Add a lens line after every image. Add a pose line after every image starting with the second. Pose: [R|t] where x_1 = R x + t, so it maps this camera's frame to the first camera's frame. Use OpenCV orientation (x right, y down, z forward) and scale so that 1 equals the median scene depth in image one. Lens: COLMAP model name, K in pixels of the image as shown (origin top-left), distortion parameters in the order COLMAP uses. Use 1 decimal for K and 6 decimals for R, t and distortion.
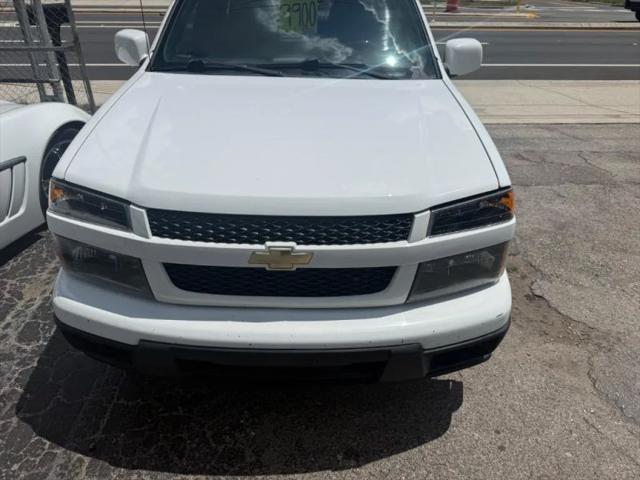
lens RADIAL K [[453.4, 0, 317.5], [0, 453.4, 239.3], [0, 0, 1]] dist [0.045602, -0.046104]
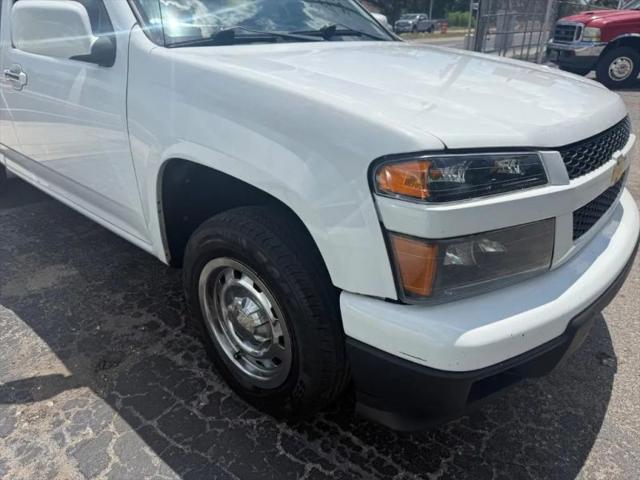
lens RADIAL K [[453.4, 0, 318.4], [0, 453.4, 237.5], [0, 0, 1]] dist [0.045602, -0.046104]
pose [[0.671221, -0.329916, 0.663790, -1.120066], [0.382368, 0.921260, 0.071236, -0.127120], [-0.635025, 0.205997, 0.744519, 0.644193]]
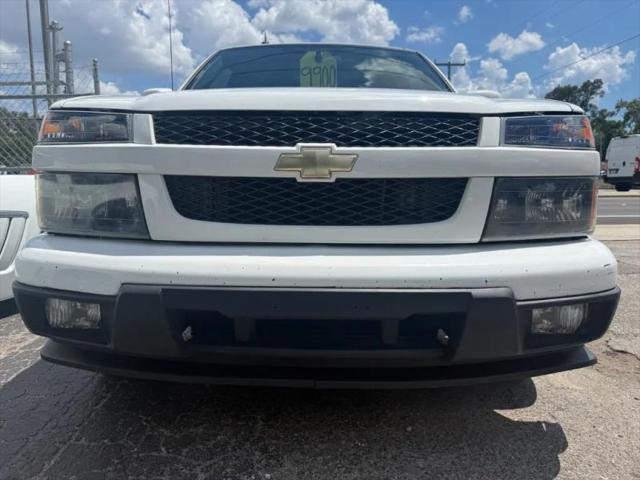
lens RADIAL K [[453.4, 0, 317.1], [0, 453.4, 239.7], [0, 0, 1]] dist [0.045602, -0.046104]
pose [[0.999829, -0.013965, -0.012134, -0.066223], [0.008457, 0.928367, -0.371569, 0.414645], [0.016454, 0.371403, 0.928326, 0.296135]]
